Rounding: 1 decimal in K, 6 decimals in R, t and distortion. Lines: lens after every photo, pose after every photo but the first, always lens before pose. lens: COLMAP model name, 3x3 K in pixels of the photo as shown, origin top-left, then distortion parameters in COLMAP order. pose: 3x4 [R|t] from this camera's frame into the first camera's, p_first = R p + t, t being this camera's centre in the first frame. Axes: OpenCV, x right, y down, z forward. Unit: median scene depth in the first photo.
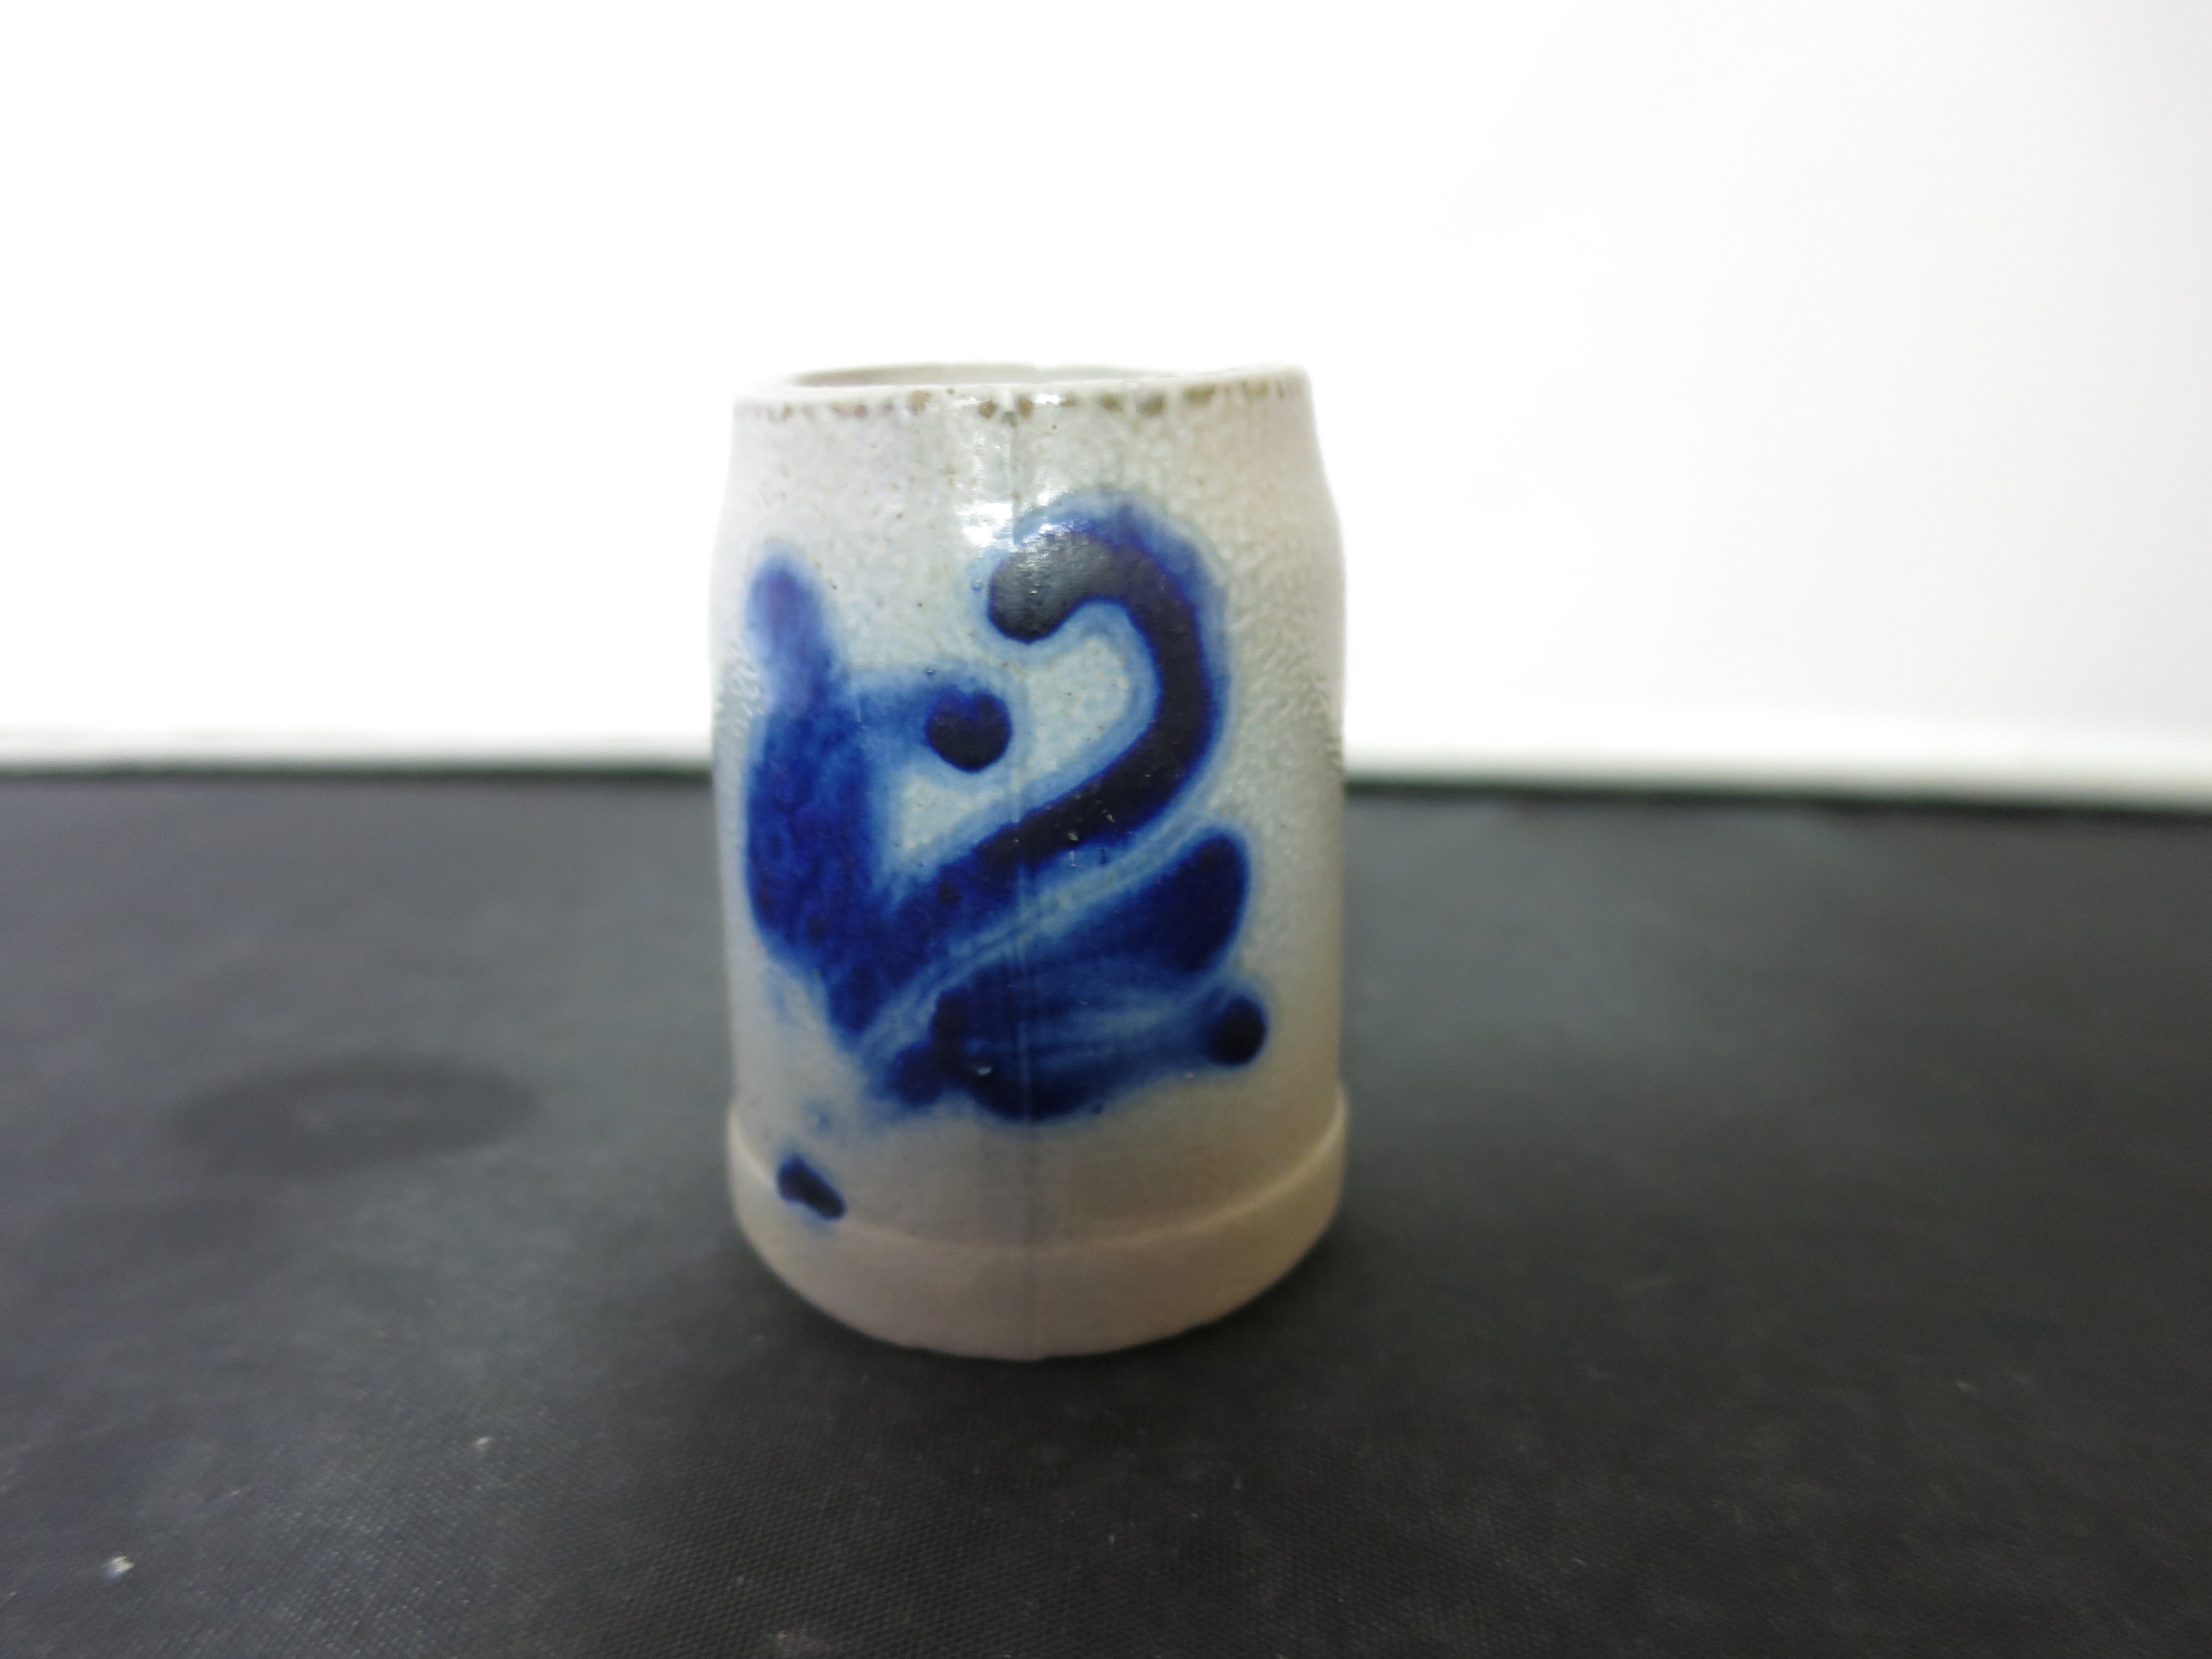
lens RADIAL K [[1549.6, 0, 1106.0], [0, 1549.6, 829.5], [0, 0, 1]] dist [-0.001909, -0.000670]
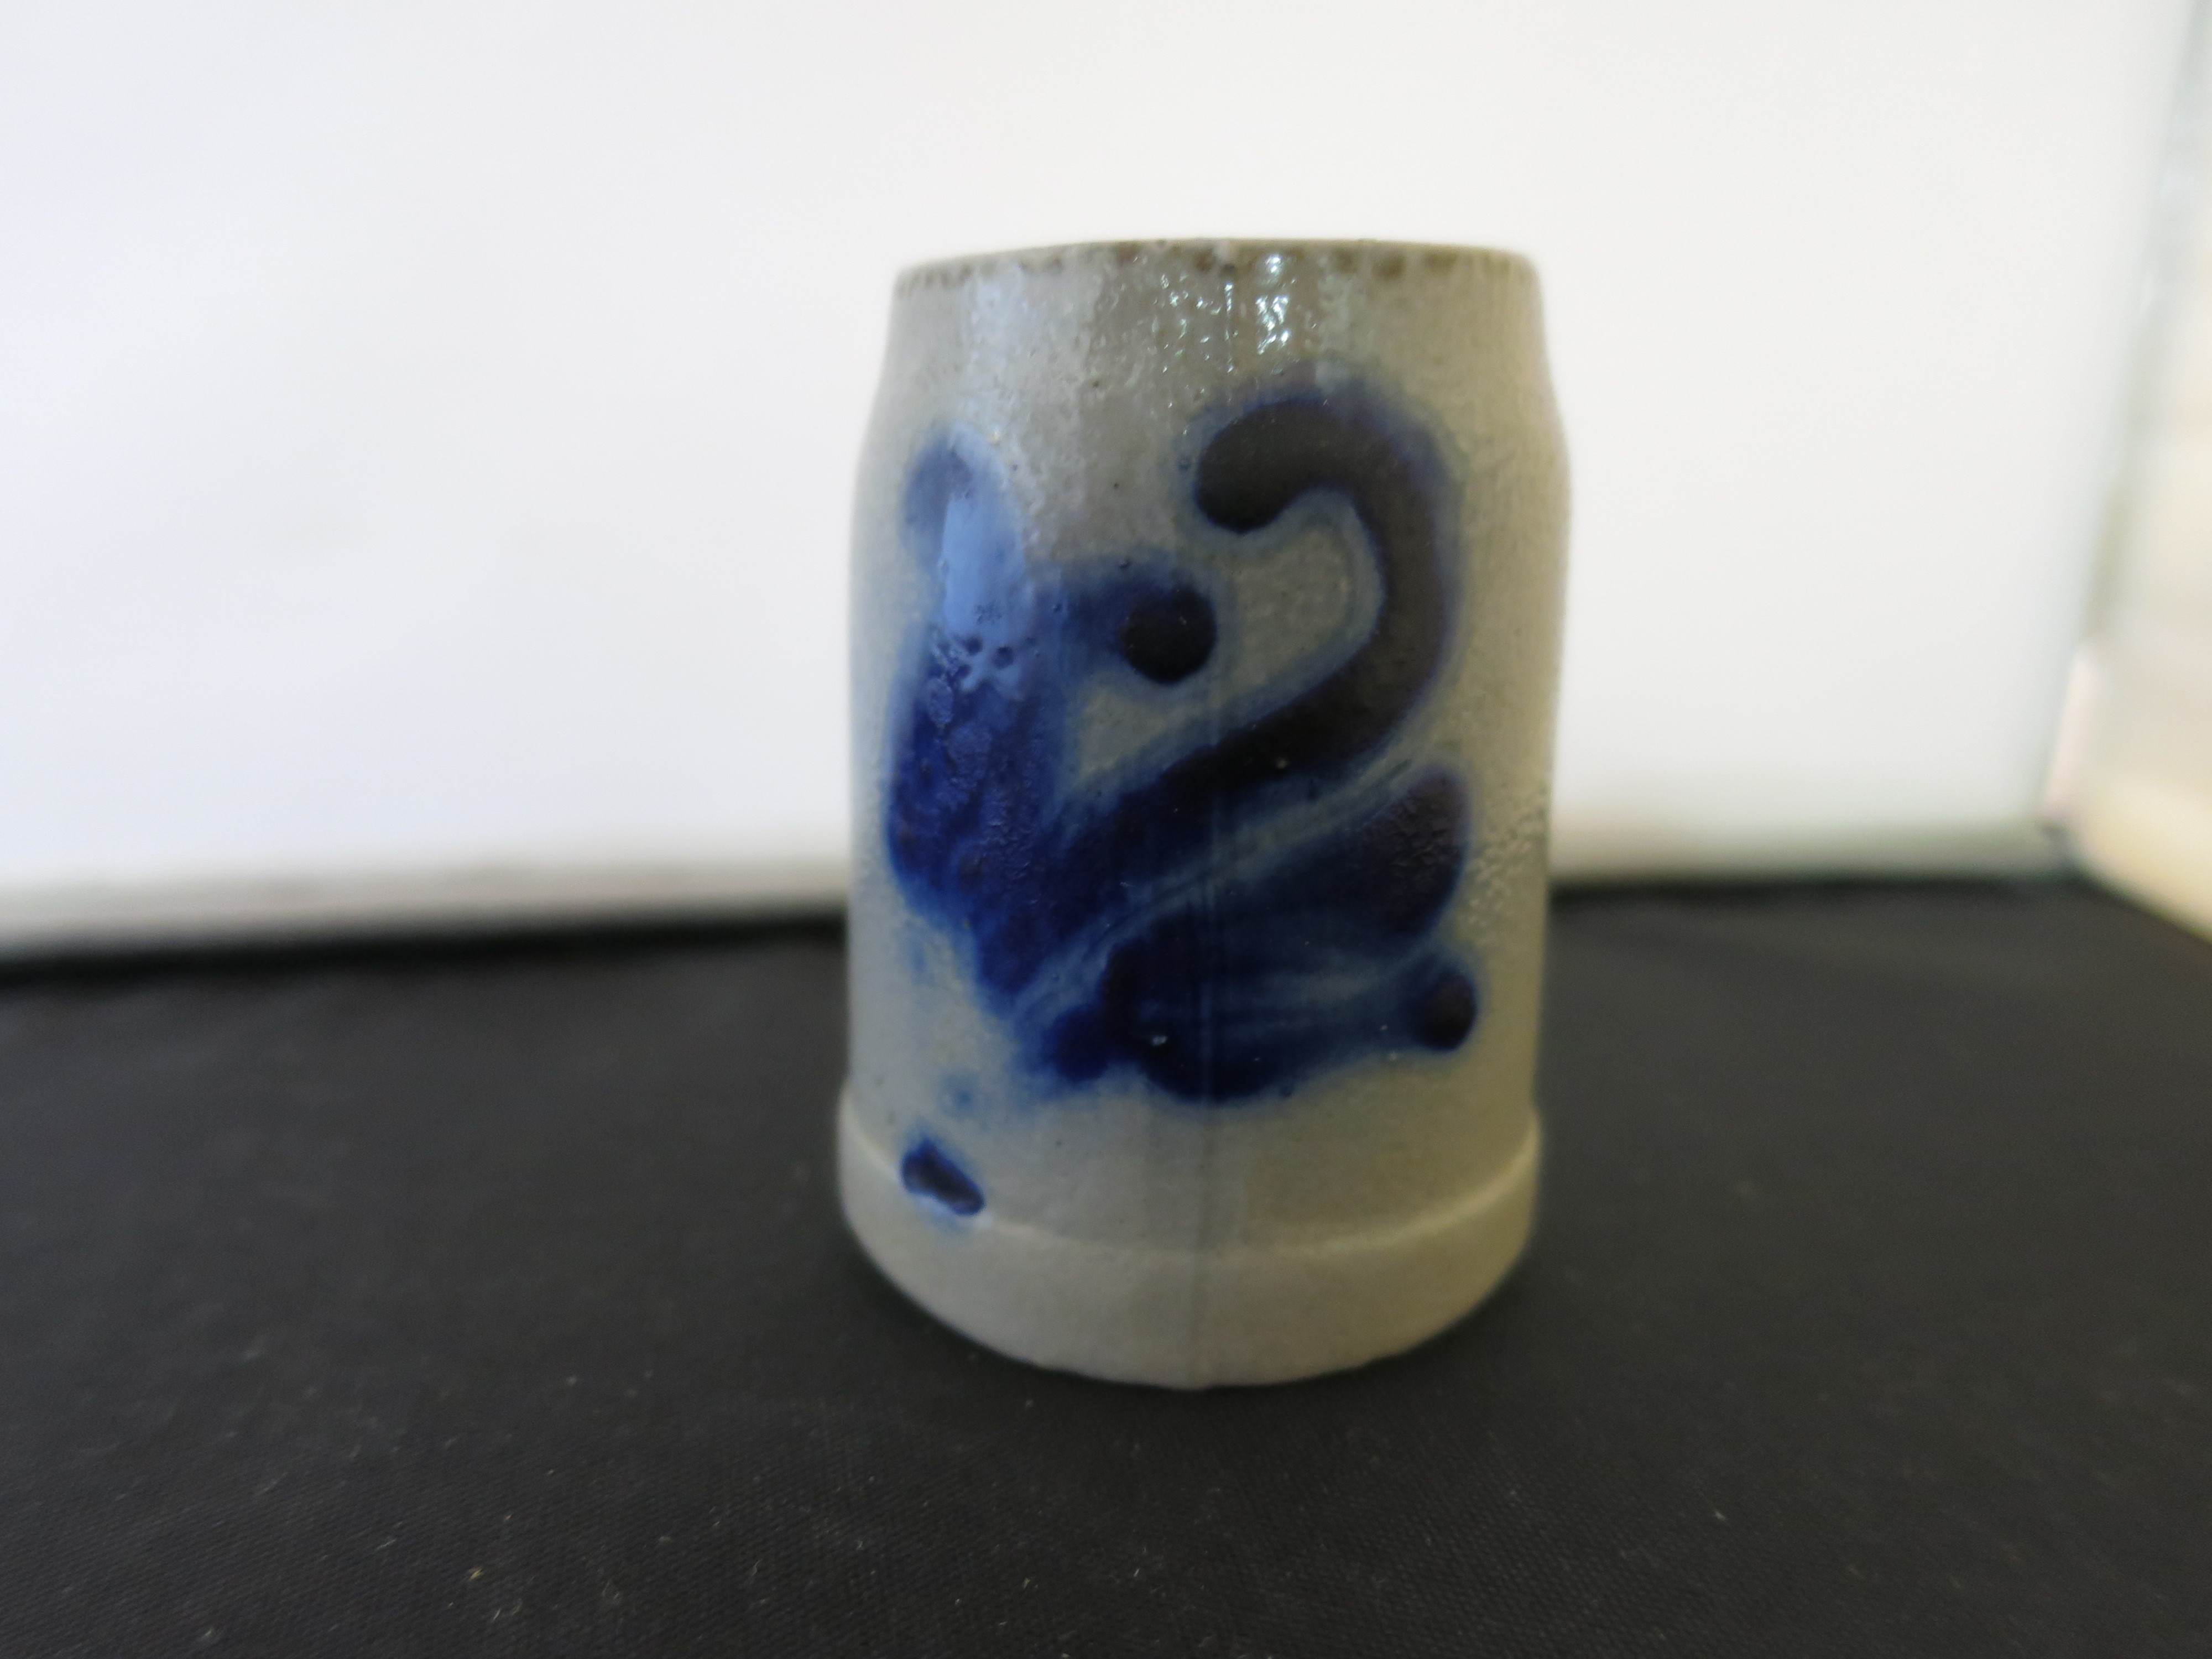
lens RADIAL K [[1549.6, 0, 1106.0], [0, 1549.6, 829.5], [0, 0, 1]] dist [-0.001909, -0.000670]
pose [[0.999192, 0.030807, -0.025808, -0.091951], [-0.032118, 0.998130, -0.052015, 0.086711], [0.024157, 0.052802, 0.998313, 0.136769]]
